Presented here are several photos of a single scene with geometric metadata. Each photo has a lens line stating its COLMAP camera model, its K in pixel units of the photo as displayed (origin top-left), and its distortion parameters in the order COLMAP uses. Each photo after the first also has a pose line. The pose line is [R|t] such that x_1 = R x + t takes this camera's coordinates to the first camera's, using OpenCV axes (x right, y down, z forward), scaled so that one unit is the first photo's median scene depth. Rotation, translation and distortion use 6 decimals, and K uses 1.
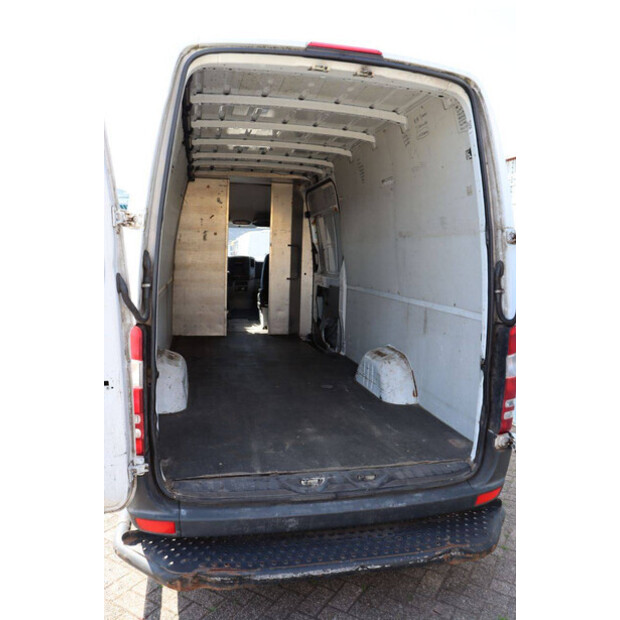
lens RADIAL K [[511.1, 0, 310.0], [0, 511.1, 310.0], [0, 0, 1]] dist [-0.182041, 0.178100]
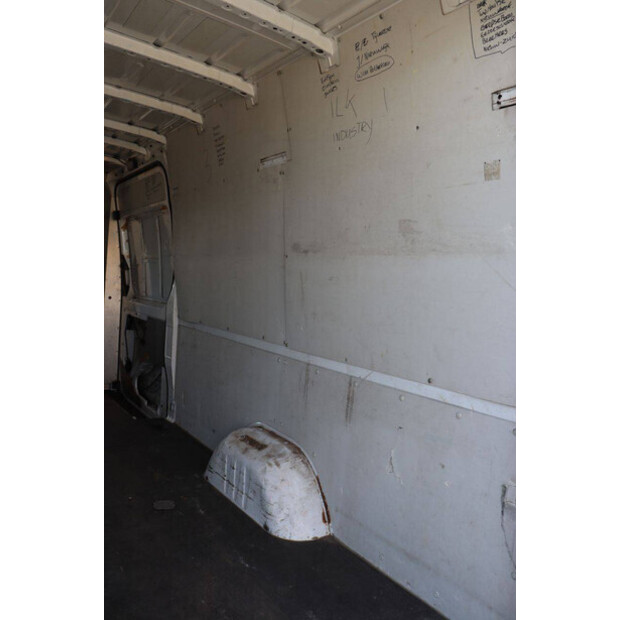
lens RADIAL K [[511.1, 0, 310.0], [0, 511.1, 310.0], [0, 0, 1]] dist [-0.182041, 0.178100]
pose [[0.921454, 0.021275, 0.387904, -0.033689], [-0.007876, 0.999317, -0.036100, -0.046997], [-0.388408, 0.030209, 0.920992, 0.384241]]
